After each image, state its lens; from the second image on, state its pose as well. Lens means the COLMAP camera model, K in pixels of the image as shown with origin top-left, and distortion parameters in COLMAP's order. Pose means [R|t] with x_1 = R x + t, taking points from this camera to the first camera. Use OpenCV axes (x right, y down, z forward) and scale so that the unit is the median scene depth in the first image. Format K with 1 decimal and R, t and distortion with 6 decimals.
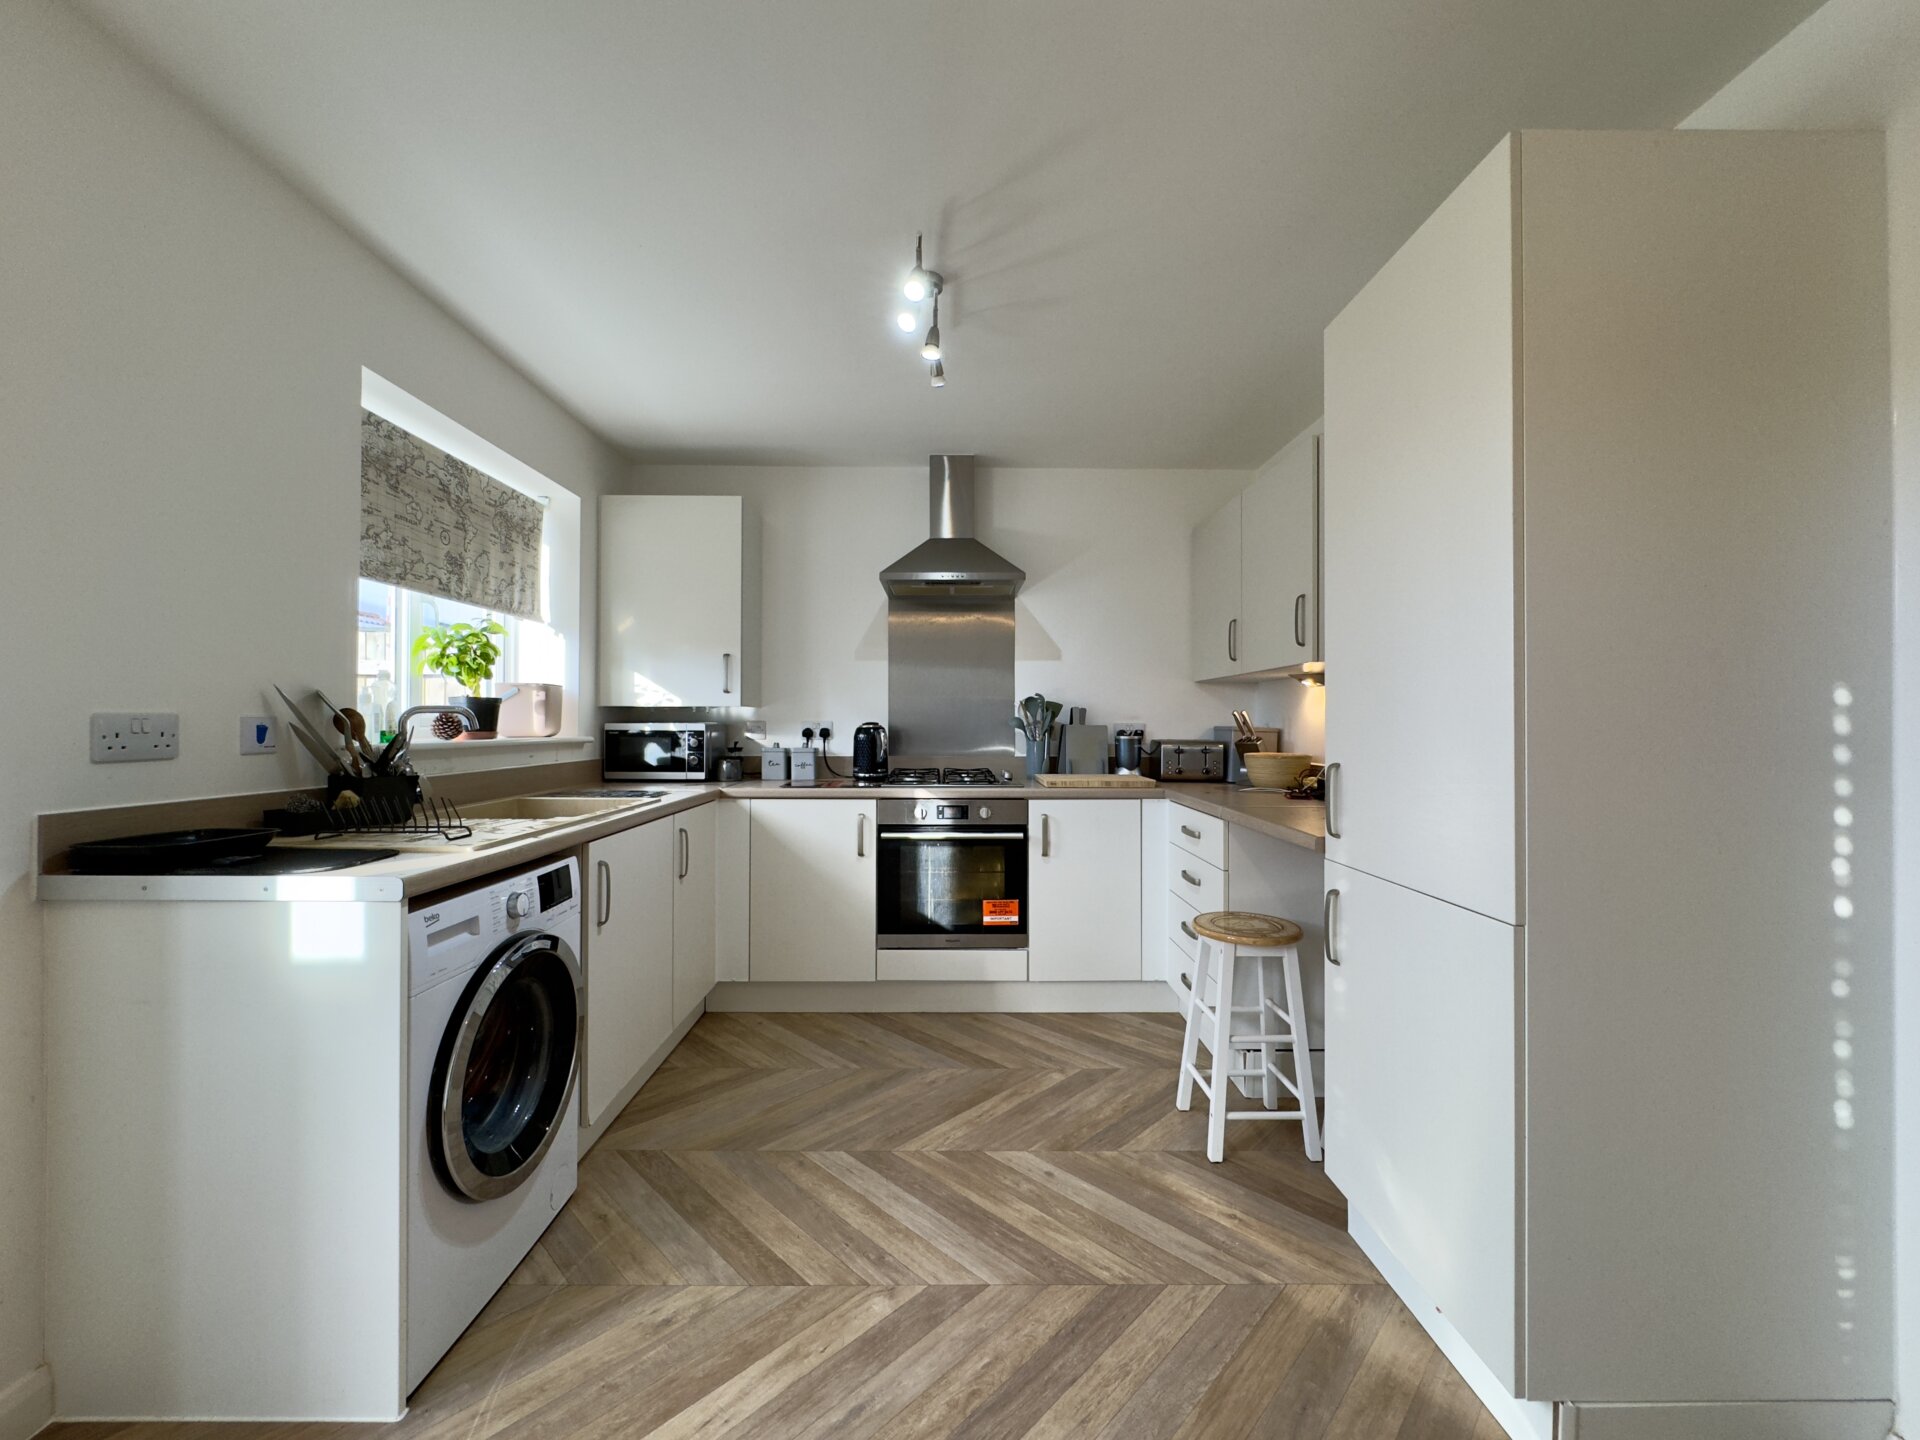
lens RADIAL K [[764.8, 0, 957.4], [0, 764.8, 718.8], [0, 0, 1]] dist [-0.003001, 0.000257]
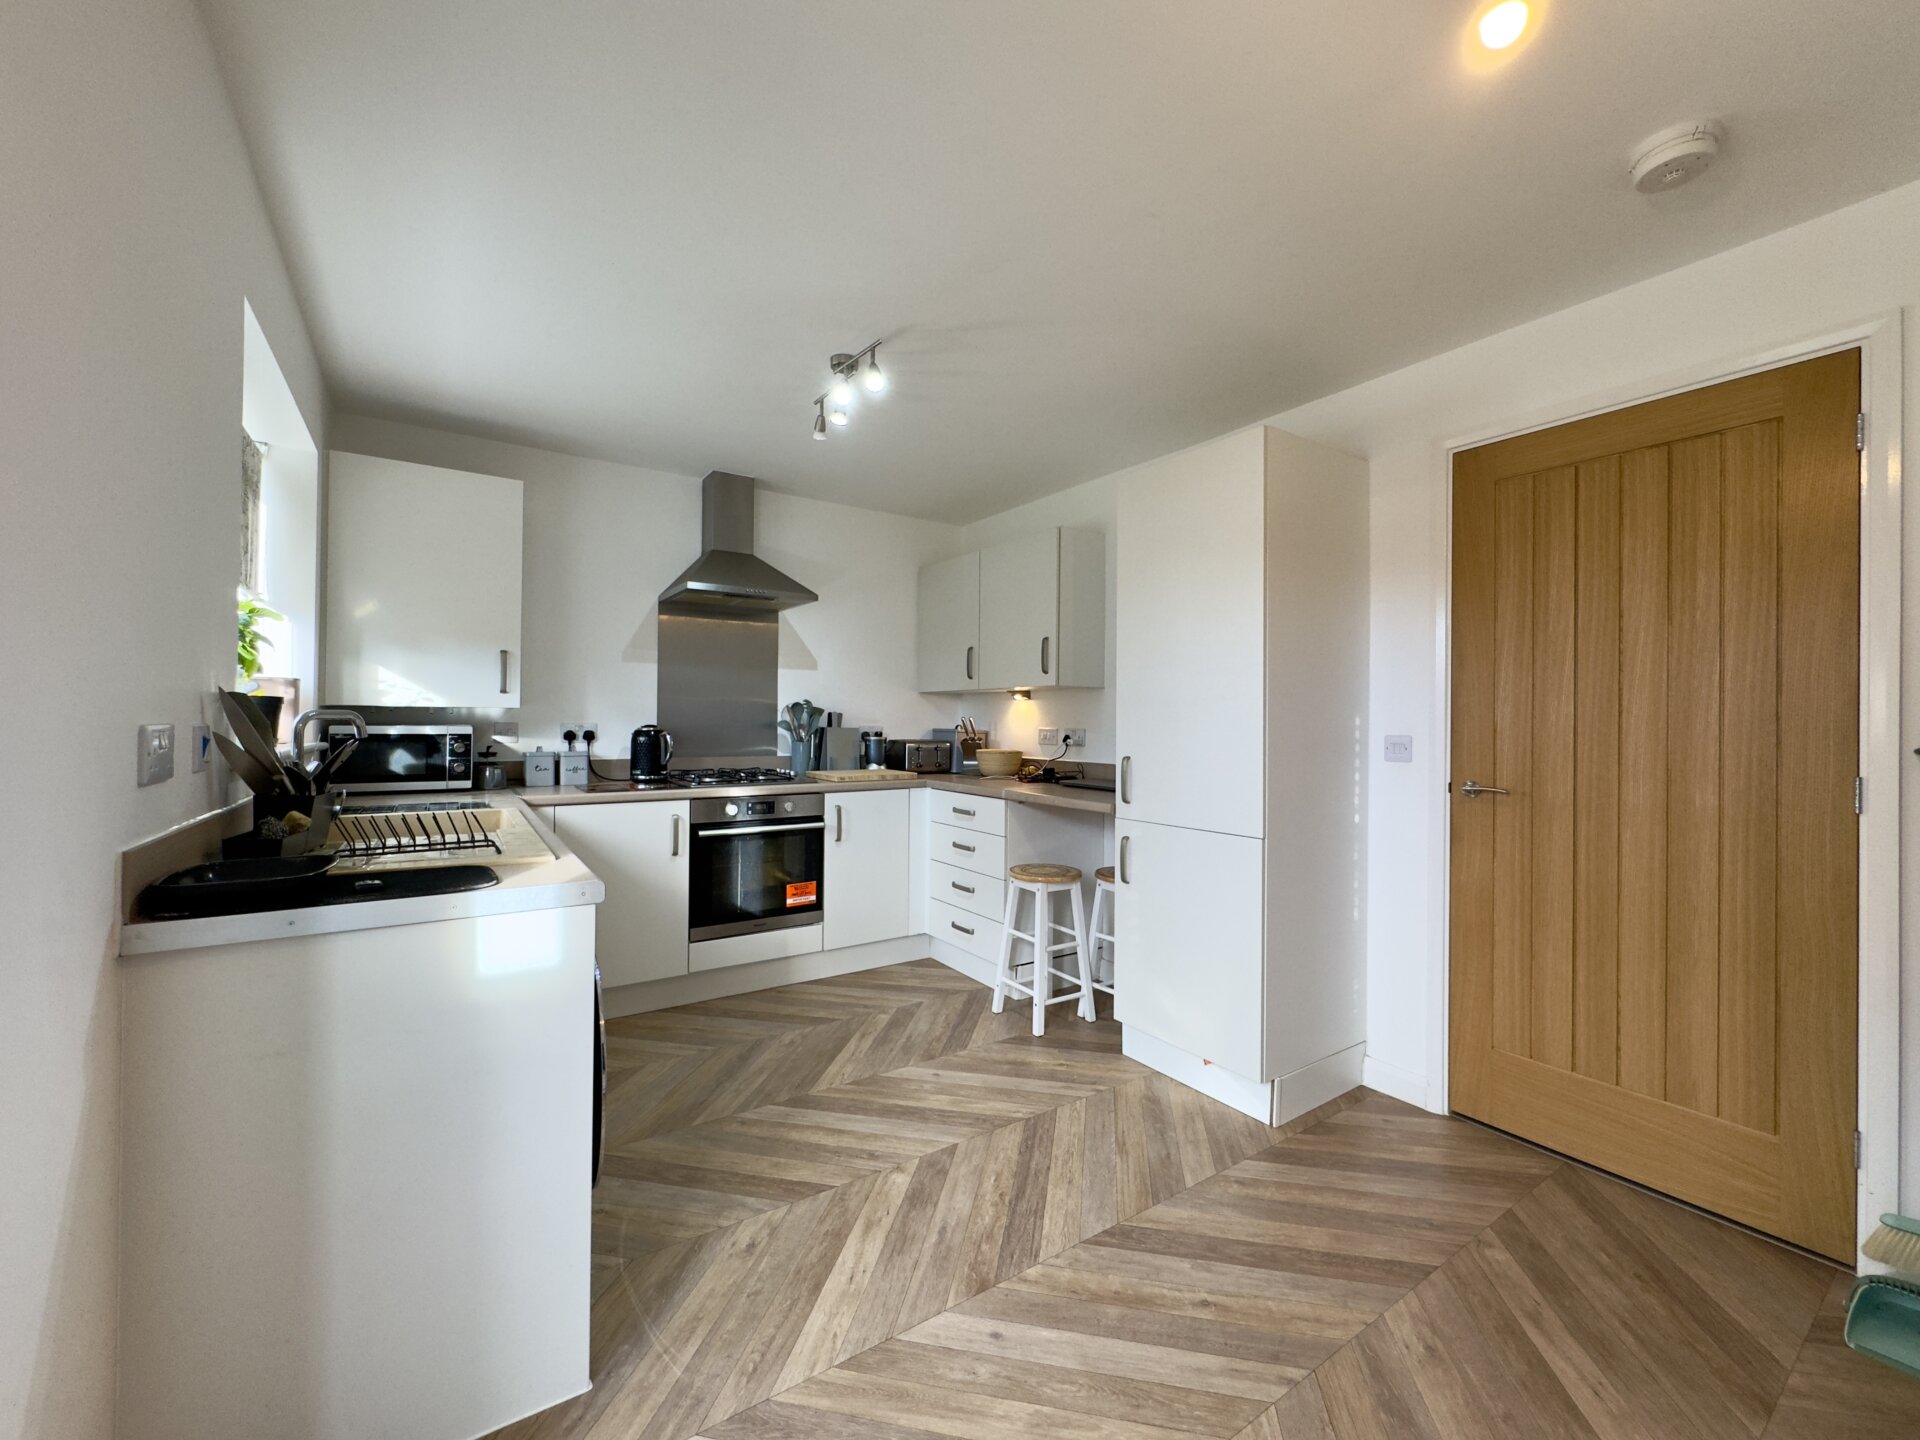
lens RADIAL K [[764.8, 0, 957.4], [0, 764.8, 718.8], [0, 0, 1]] dist [-0.003001, 0.000257]
pose [[0.834268, 0.007060, 0.551314, -0.379818], [-0.010101, 0.999946, 0.002480, -0.011514], [-0.551267, -0.007638, 0.834294, -0.071401]]
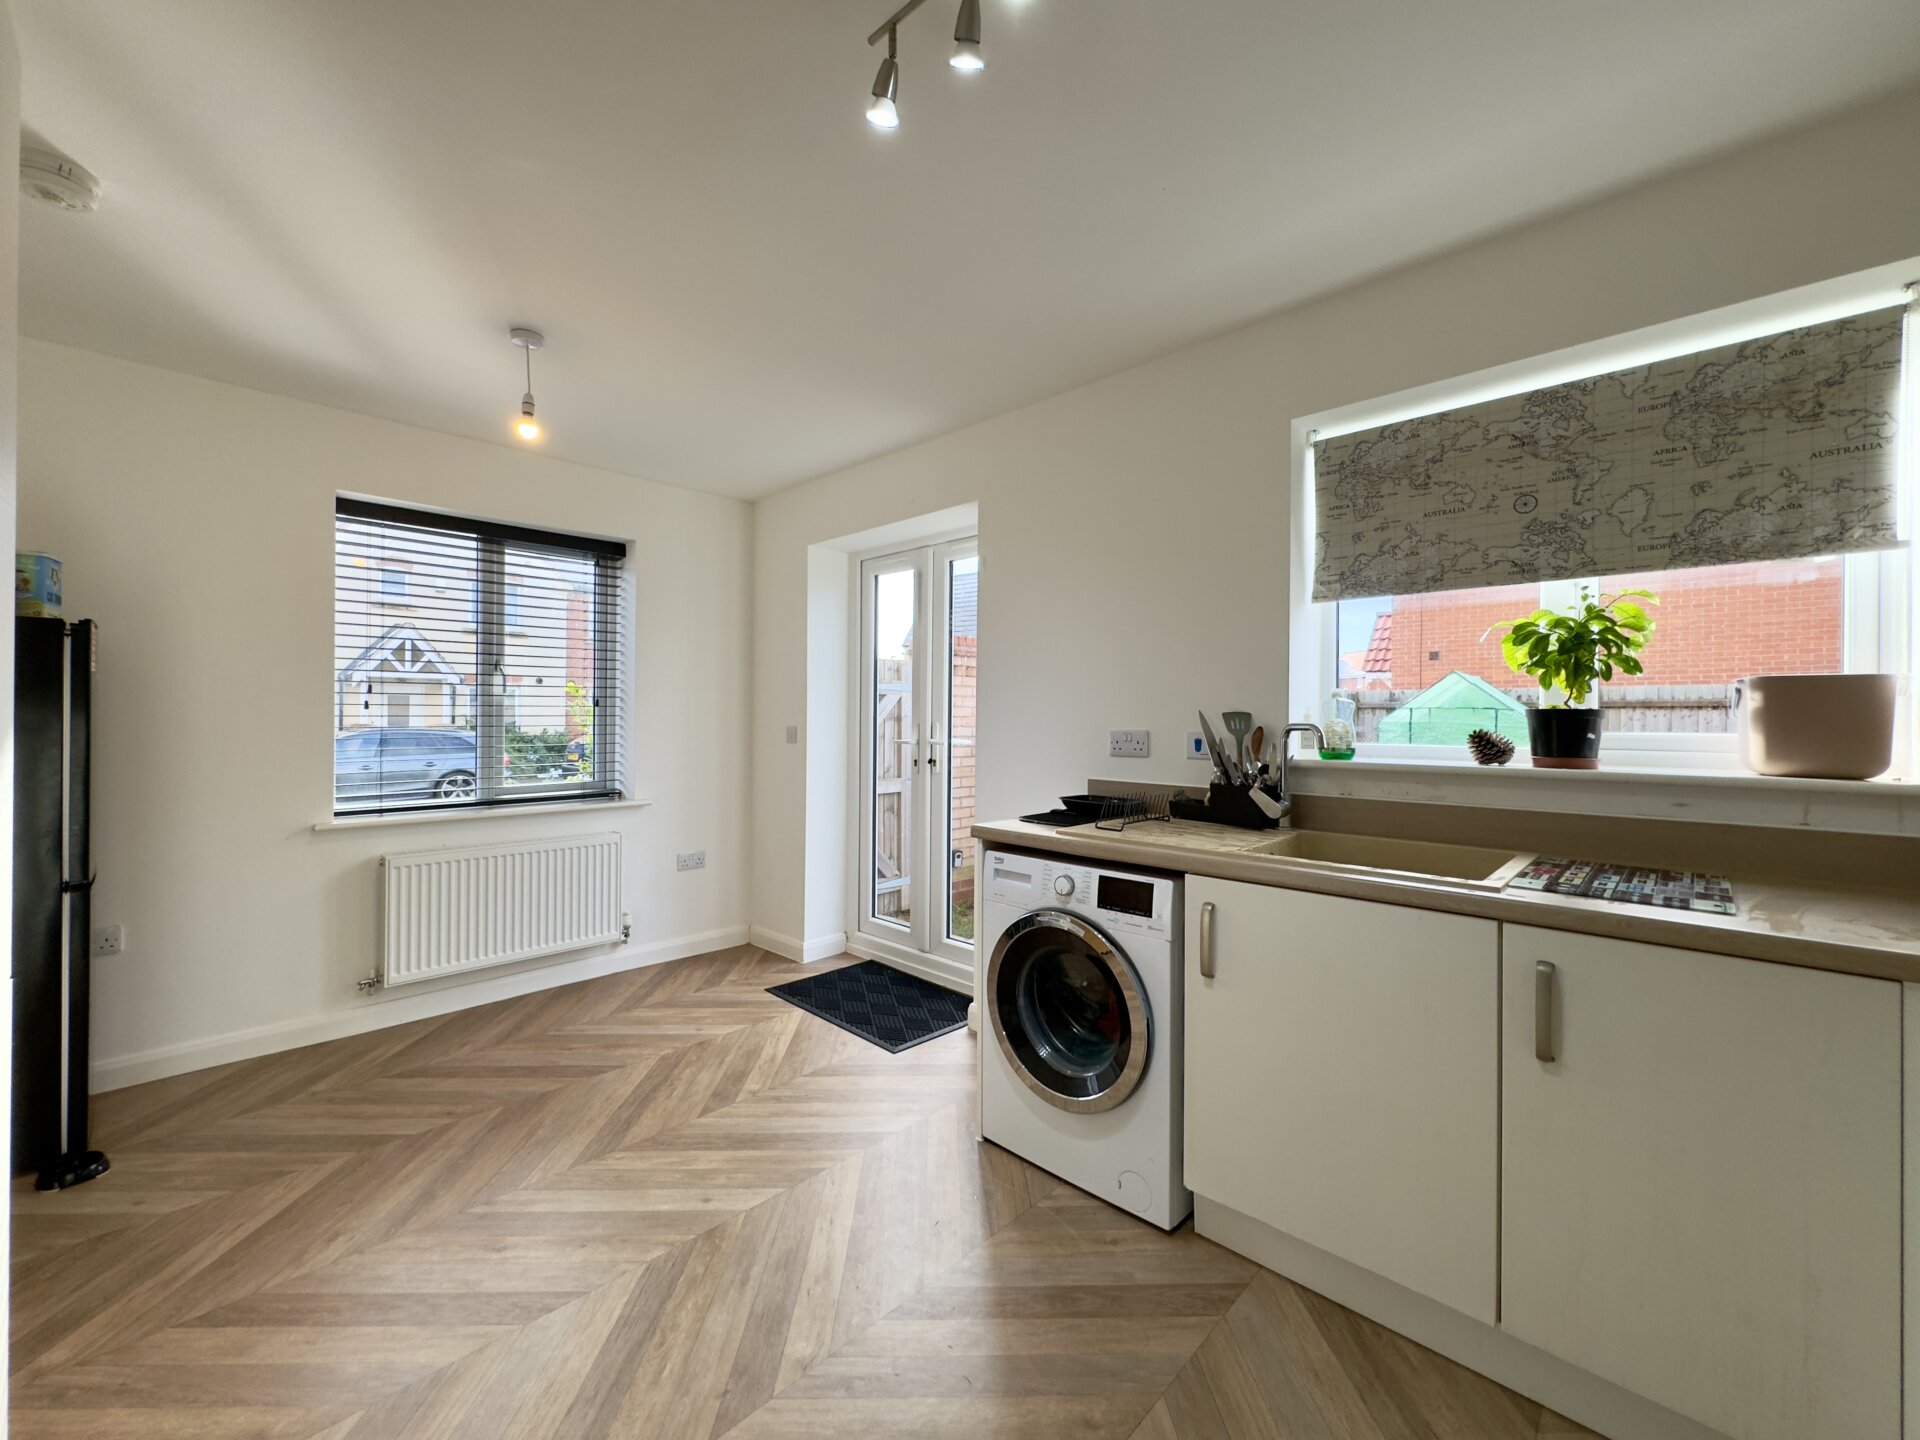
lens RADIAL K [[765.8, 0, 958.4], [0, 765.8, 718.4], [0, 0, 1]] dist [-0.000758, 0.000179]
pose [[-0.699476, -0.007336, -0.714619, 0.231635], [-0.004122, 0.999972, -0.006231, -0.010497], [0.714645, -0.001413, -0.699486, 0.926016]]
